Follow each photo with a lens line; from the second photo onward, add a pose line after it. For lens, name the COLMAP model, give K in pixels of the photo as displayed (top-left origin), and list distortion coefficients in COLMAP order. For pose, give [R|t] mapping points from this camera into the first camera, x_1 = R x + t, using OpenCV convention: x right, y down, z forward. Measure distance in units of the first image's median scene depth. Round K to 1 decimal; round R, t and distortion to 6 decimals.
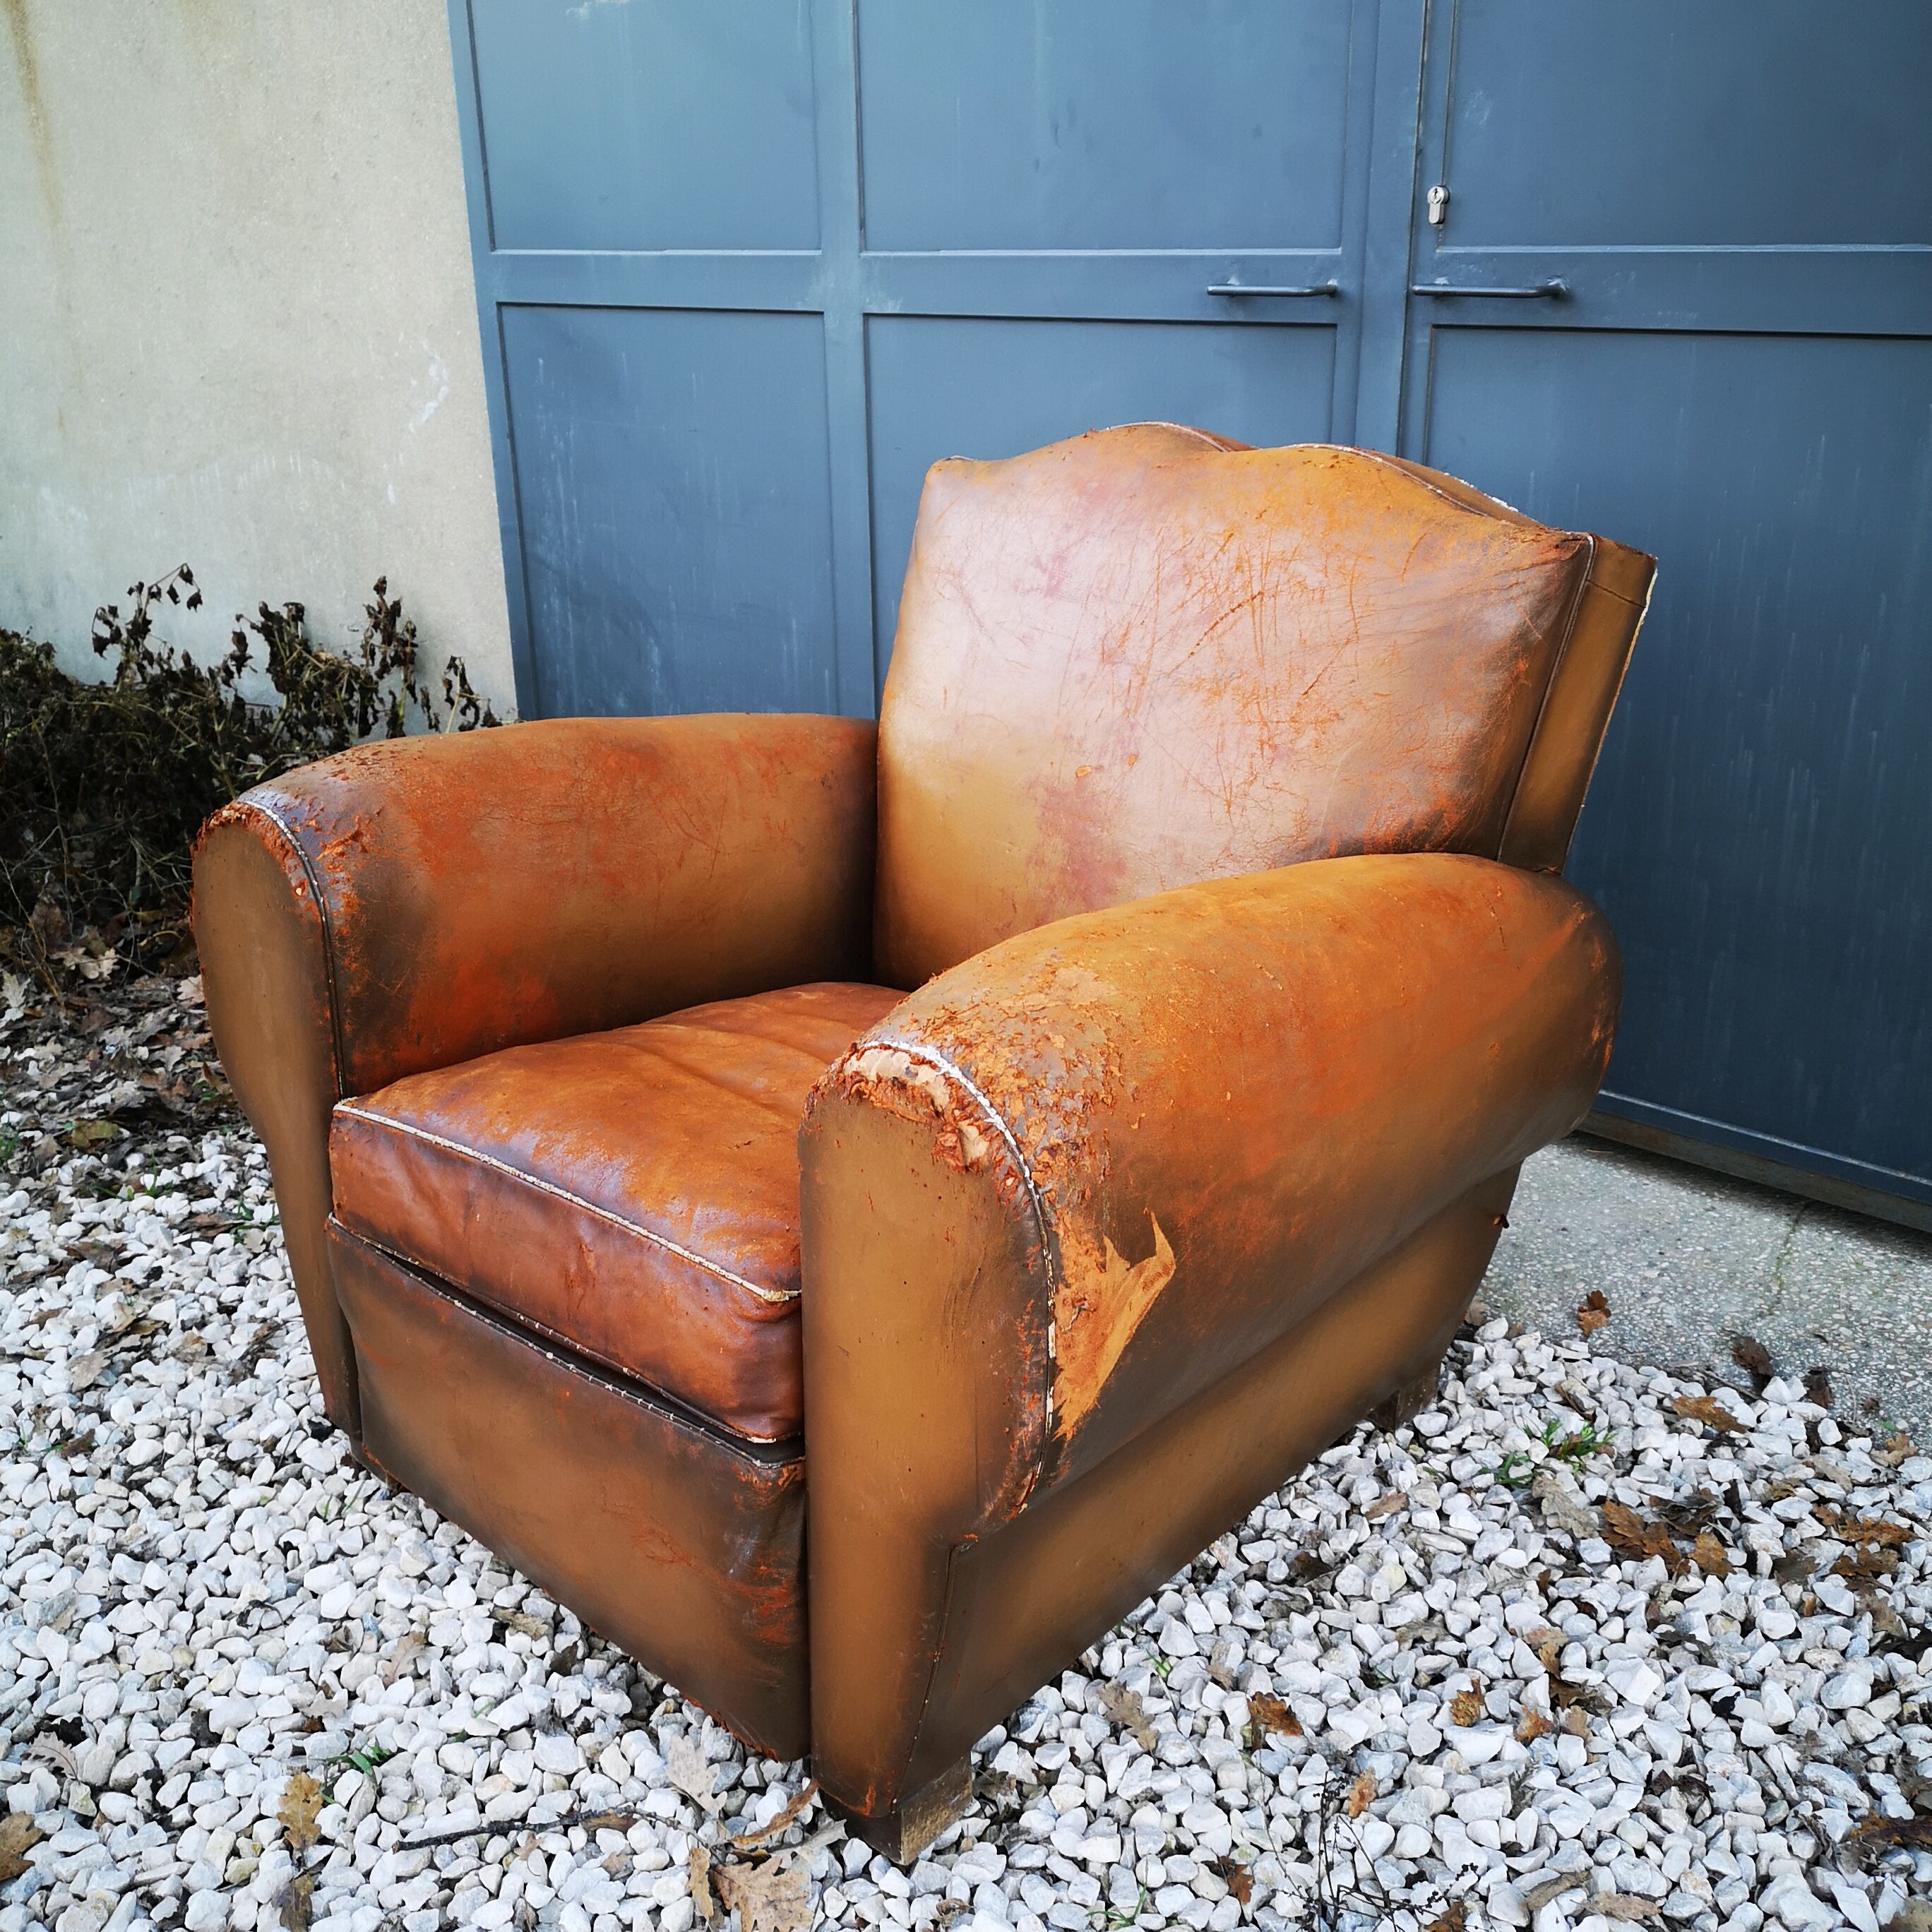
lens RADIAL K [[1978.7, 0, 973.6], [0, 1978.7, 959.7], [0, 0, 1]] dist [0.055030, -0.055450]
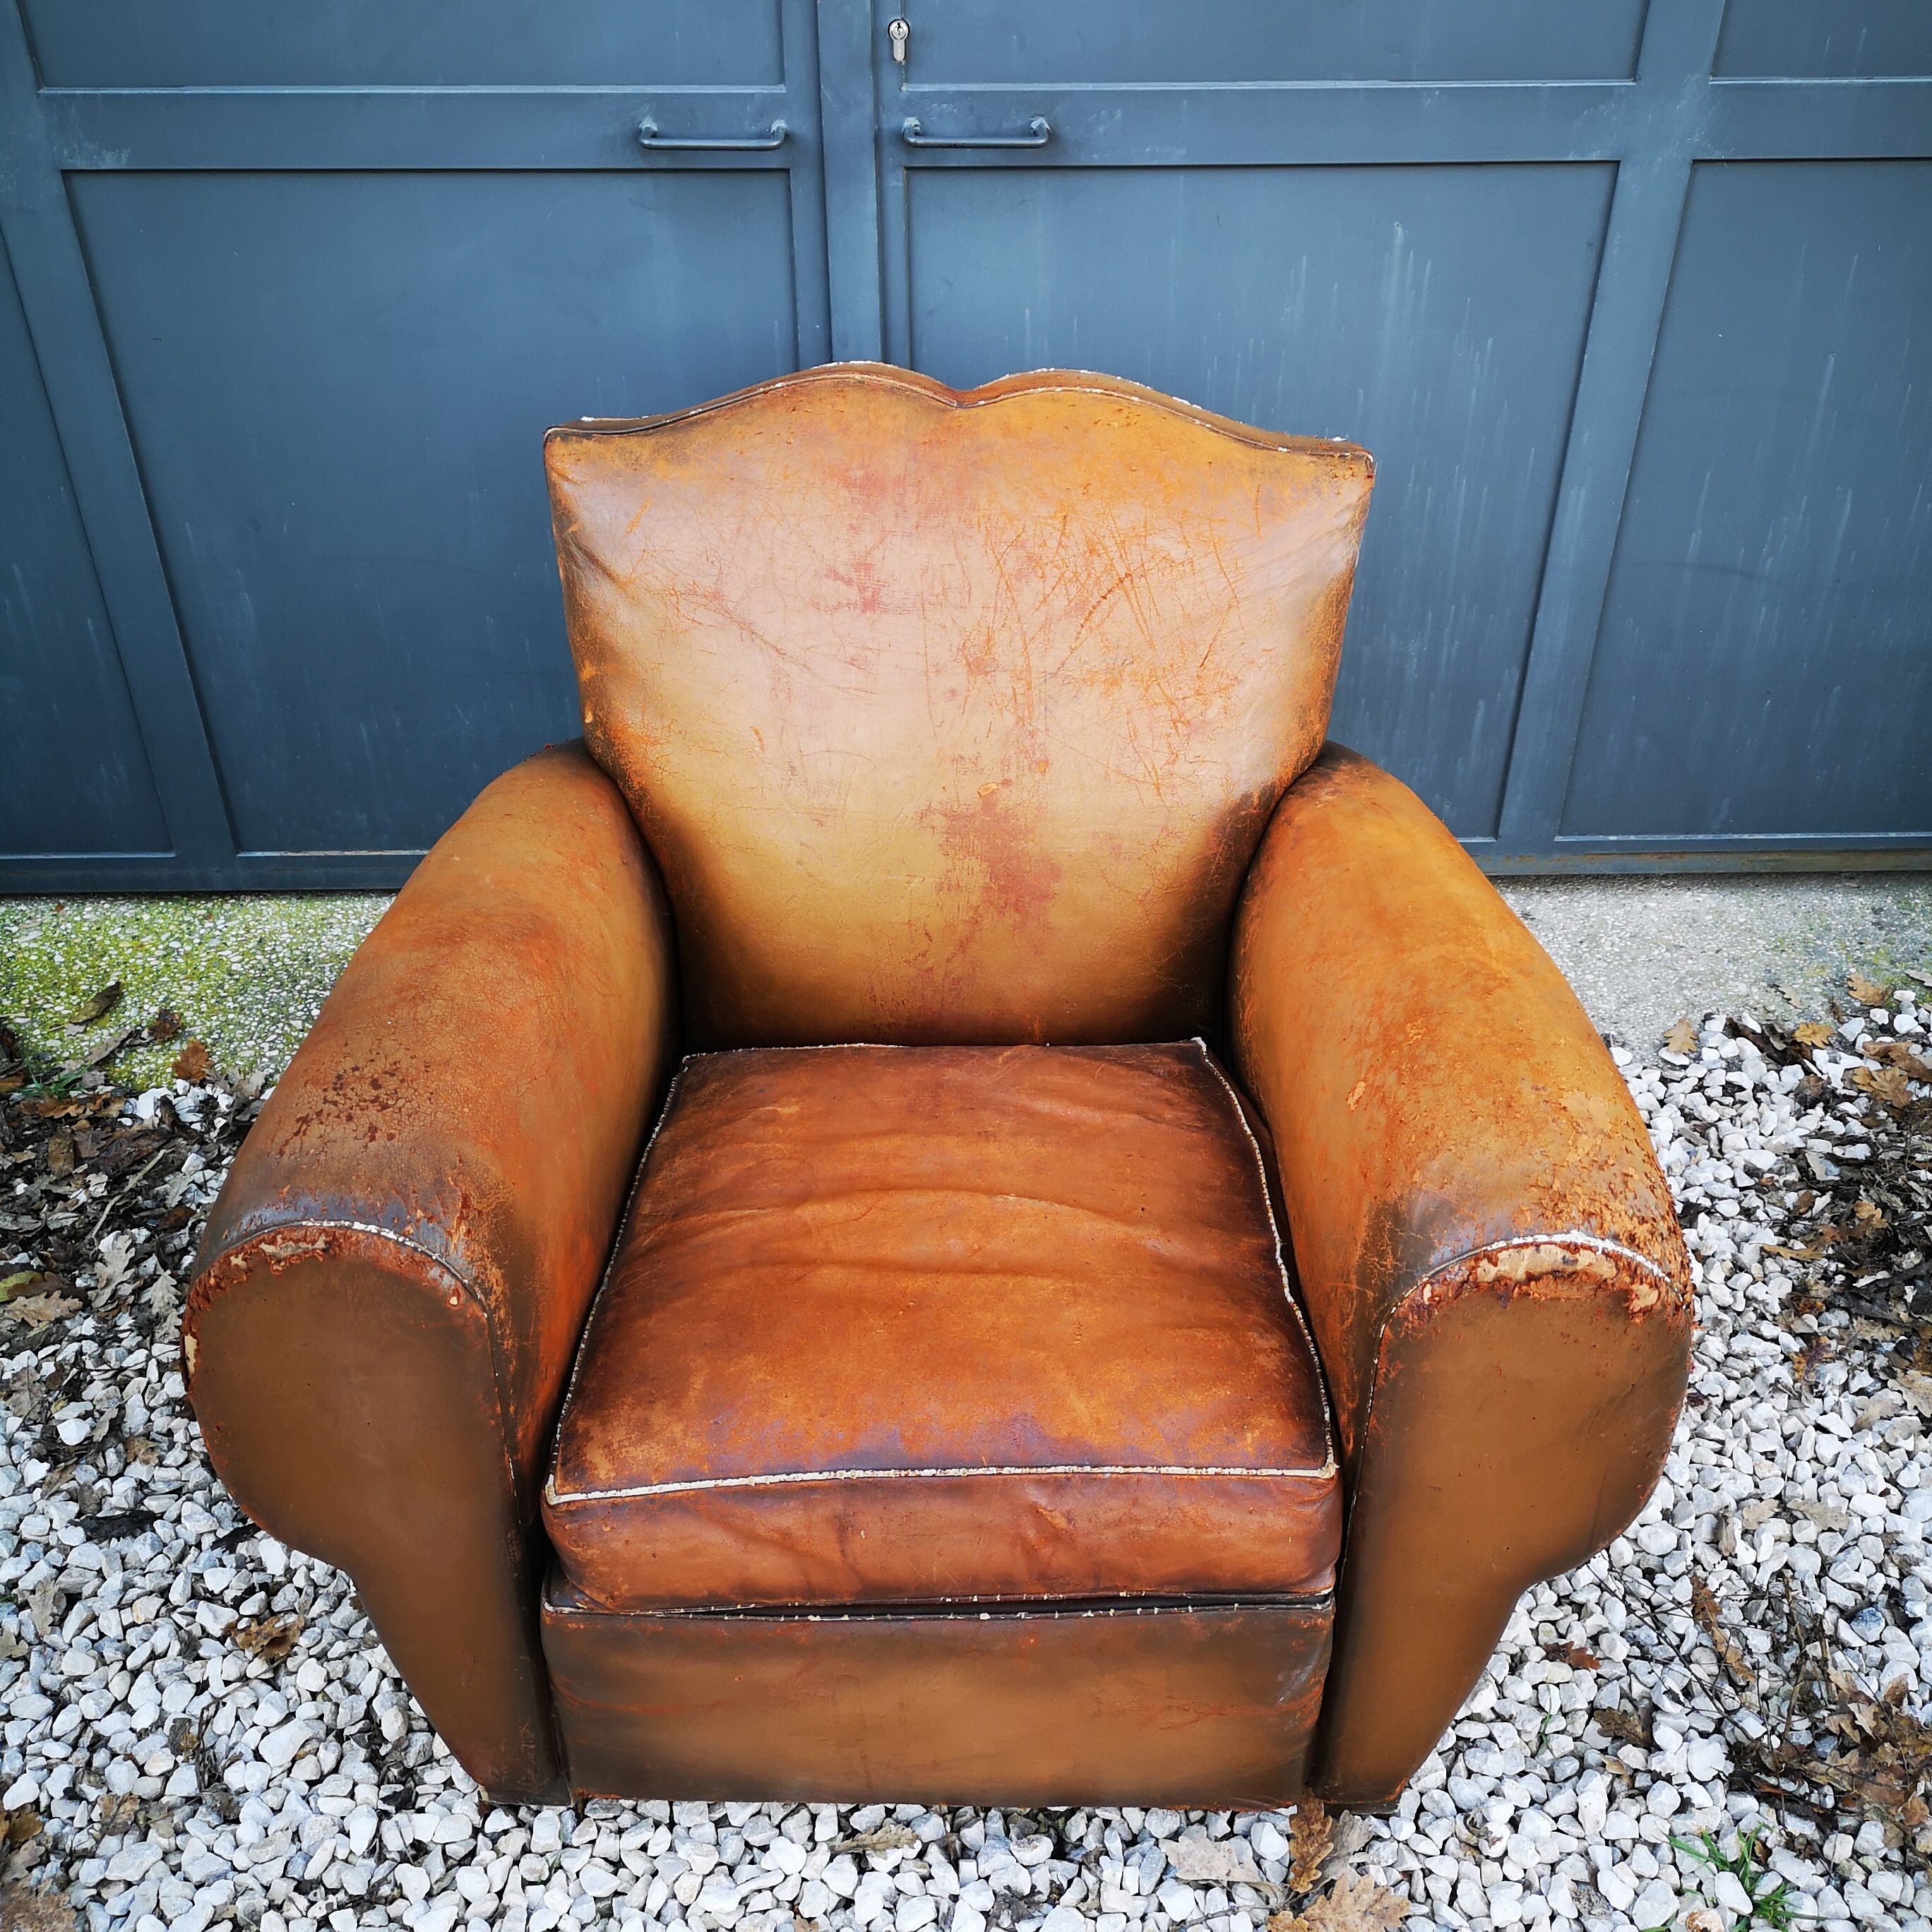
lens RADIAL K [[1978.7, 0, 973.6], [0, 1978.7, 959.7], [0, 0, 1]] dist [0.055030, -0.055450]
pose [[0.735620, -0.380458, 0.560460, -0.519217], [0.227987, 0.918162, 0.324038, -0.330522], [-0.637876, -0.110591, 0.762157, 0.252005]]
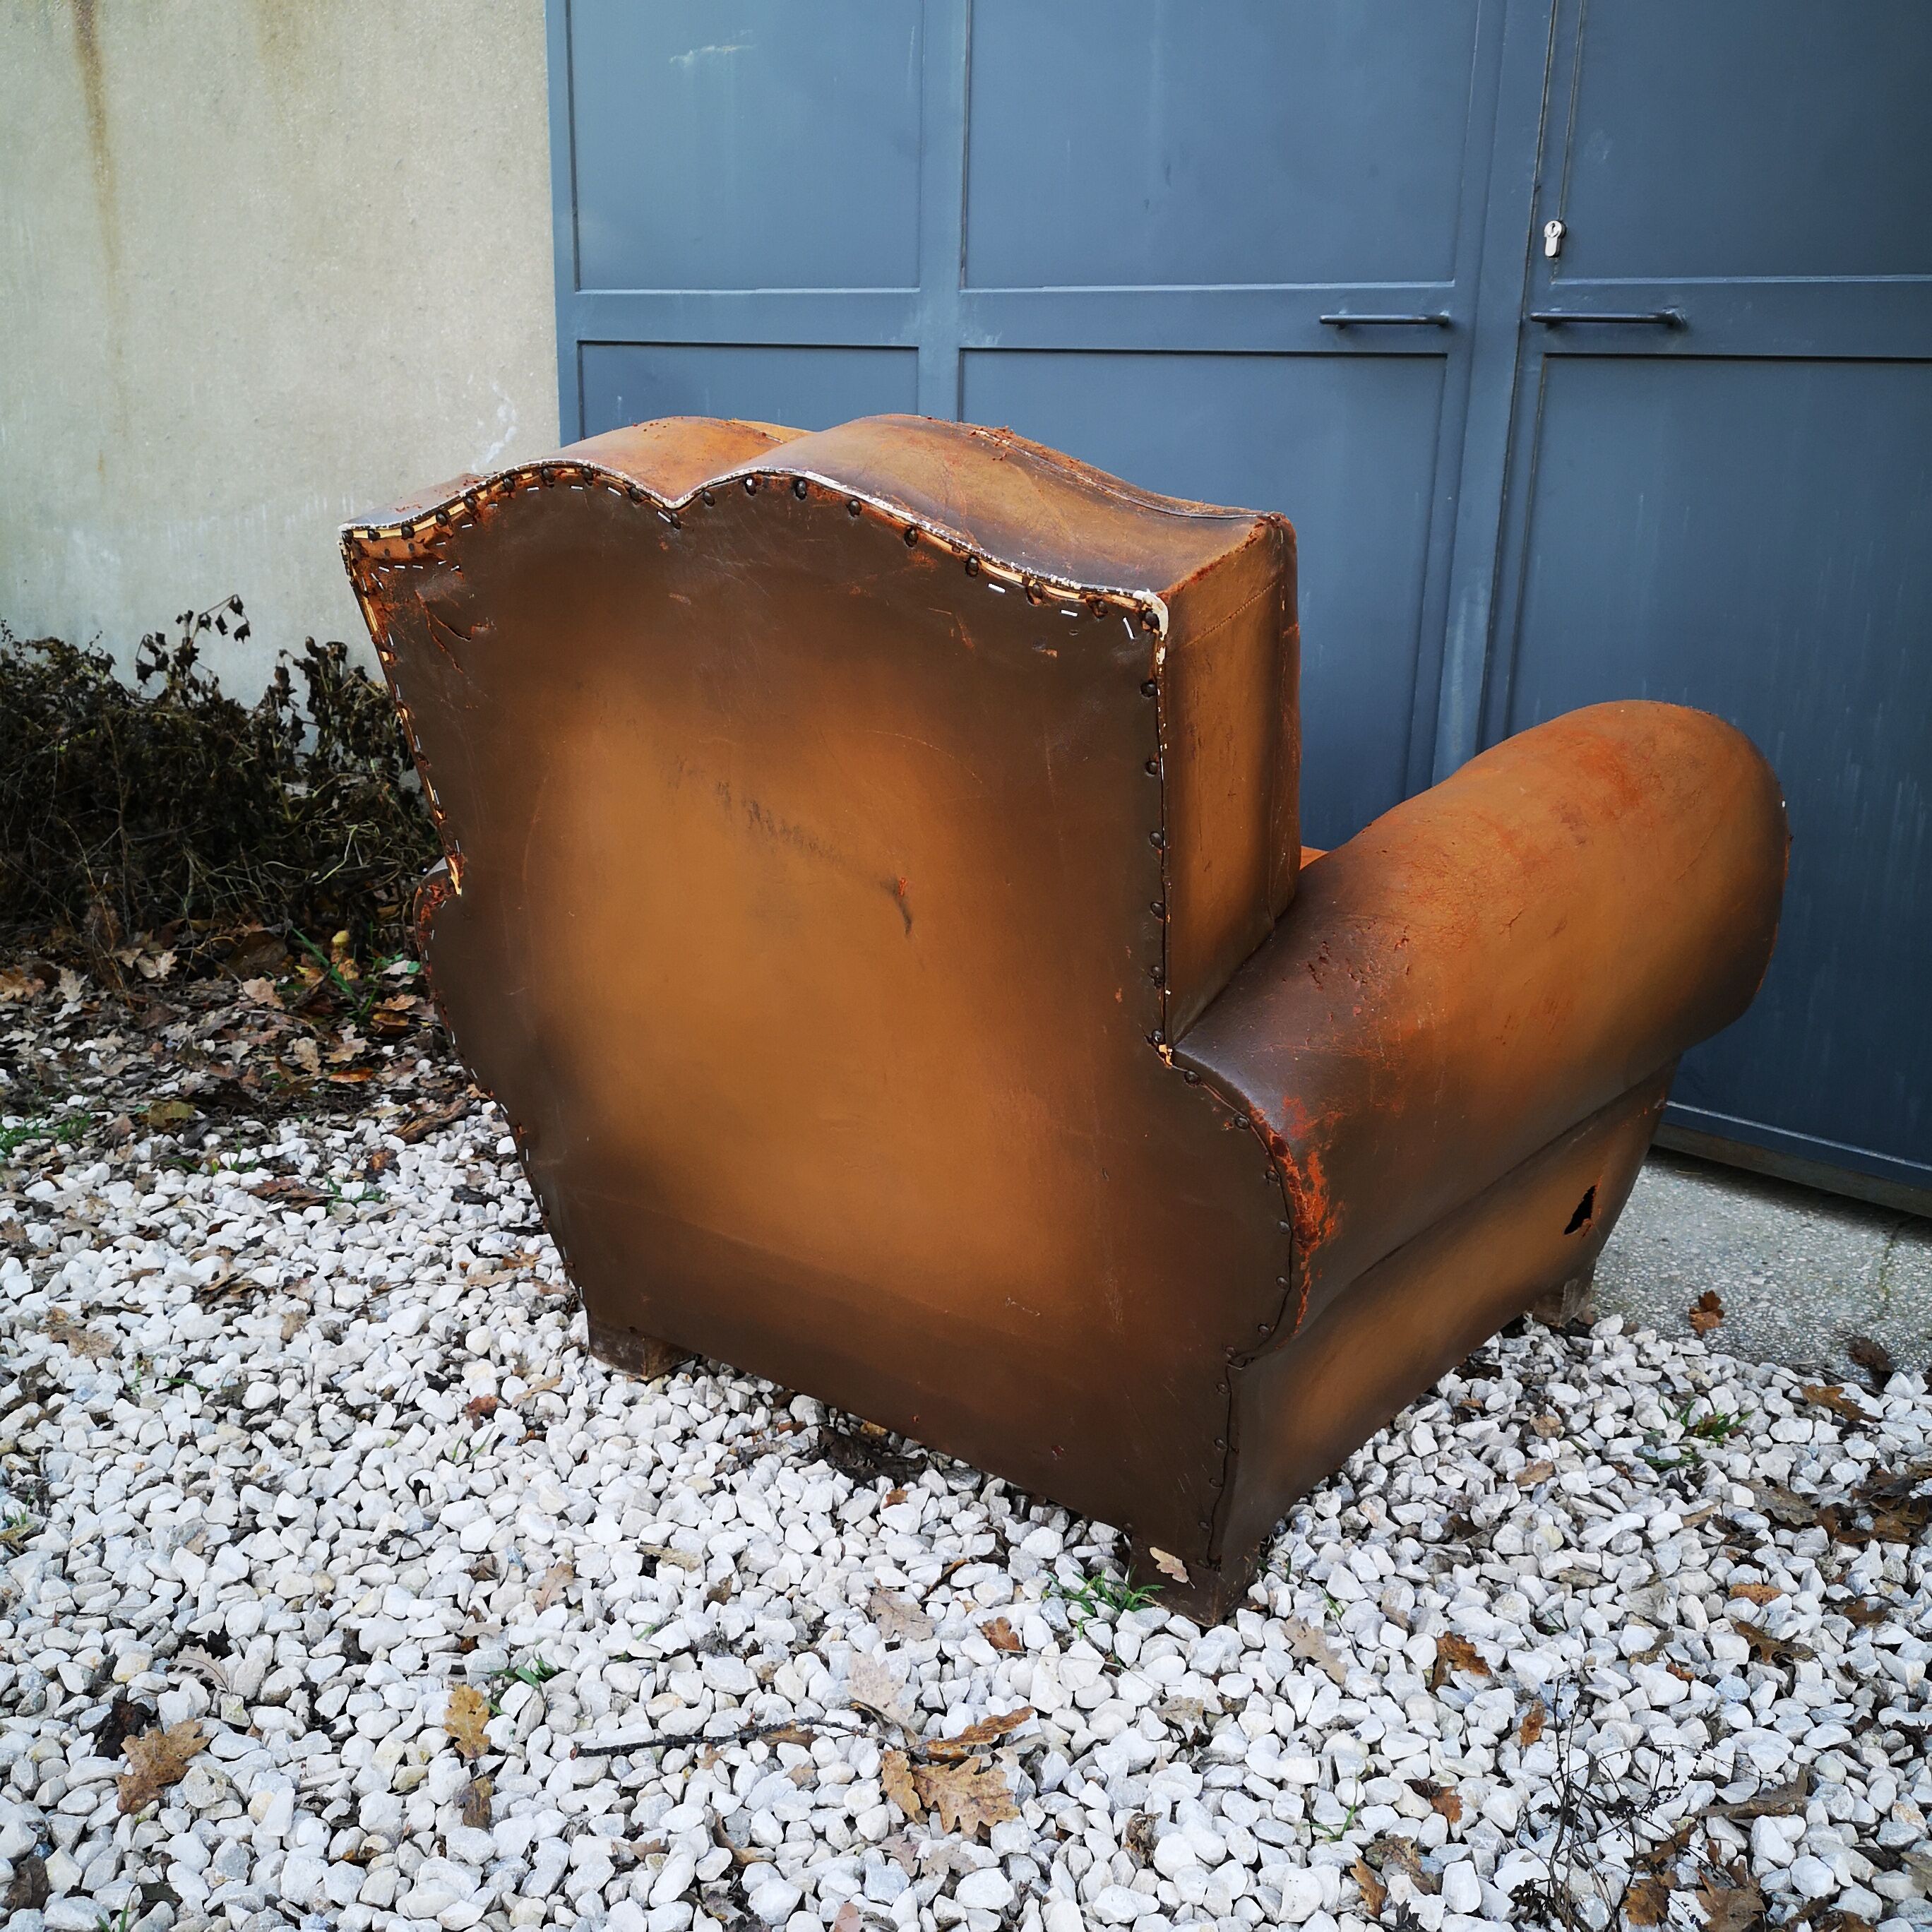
lens RADIAL K [[1985.4, 0, 971.0], [0, 1985.4, 961.6], [0, 0, 1]] dist [0.052056, -0.049257]
pose [[0.998893, 0.033059, 0.033468, -0.111330], [-0.030511, 0.996793, -0.073984, 0.099502], [-0.035807, 0.072881, 0.996698, -0.001269]]
